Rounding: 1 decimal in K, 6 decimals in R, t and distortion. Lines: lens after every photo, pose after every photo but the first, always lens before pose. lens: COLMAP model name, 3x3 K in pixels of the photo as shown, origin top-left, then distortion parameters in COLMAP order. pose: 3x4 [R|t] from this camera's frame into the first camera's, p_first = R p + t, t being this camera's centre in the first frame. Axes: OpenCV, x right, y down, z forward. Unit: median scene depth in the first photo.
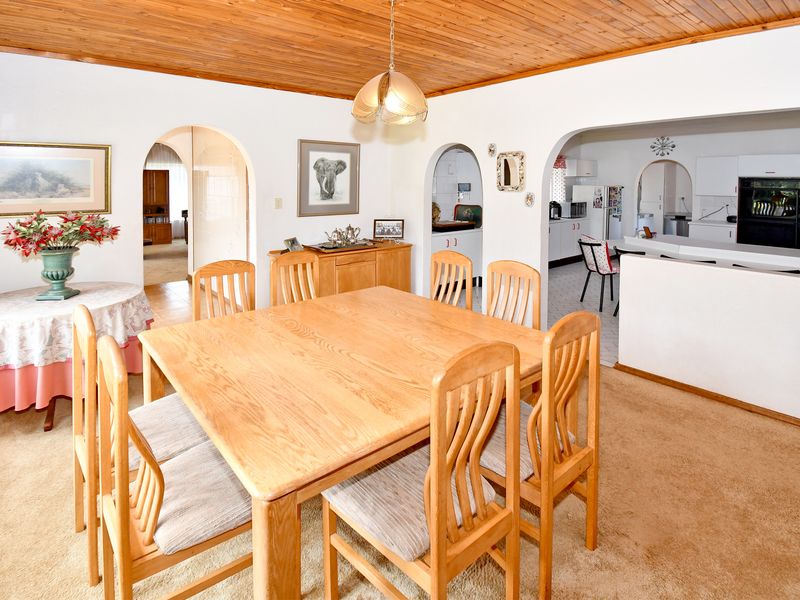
lens RADIAL K [[430.1, 0, 404.7], [0, 430.1, 299.7], [0, 0, 1]] dist [0.003261, 0.000443]
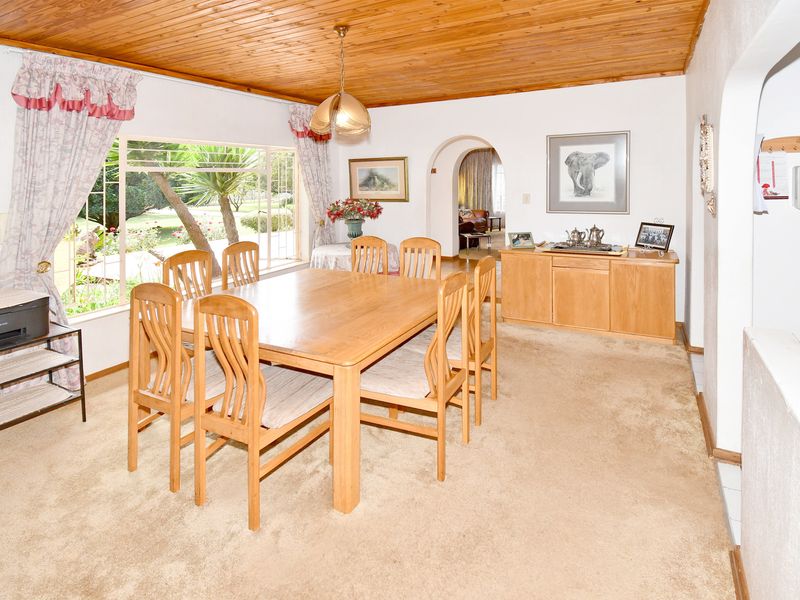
lens RADIAL K [[430.1, 0, 404.7], [0, 430.1, 299.7], [0, 0, 1]] dist [0.003261, 0.000443]
pose [[0.349498, 0.237655, -0.906295, 0.602865], [-0.232844, 0.958981, 0.161678, -0.084594], [0.907543, 0.154519, 0.390499, 0.343060]]
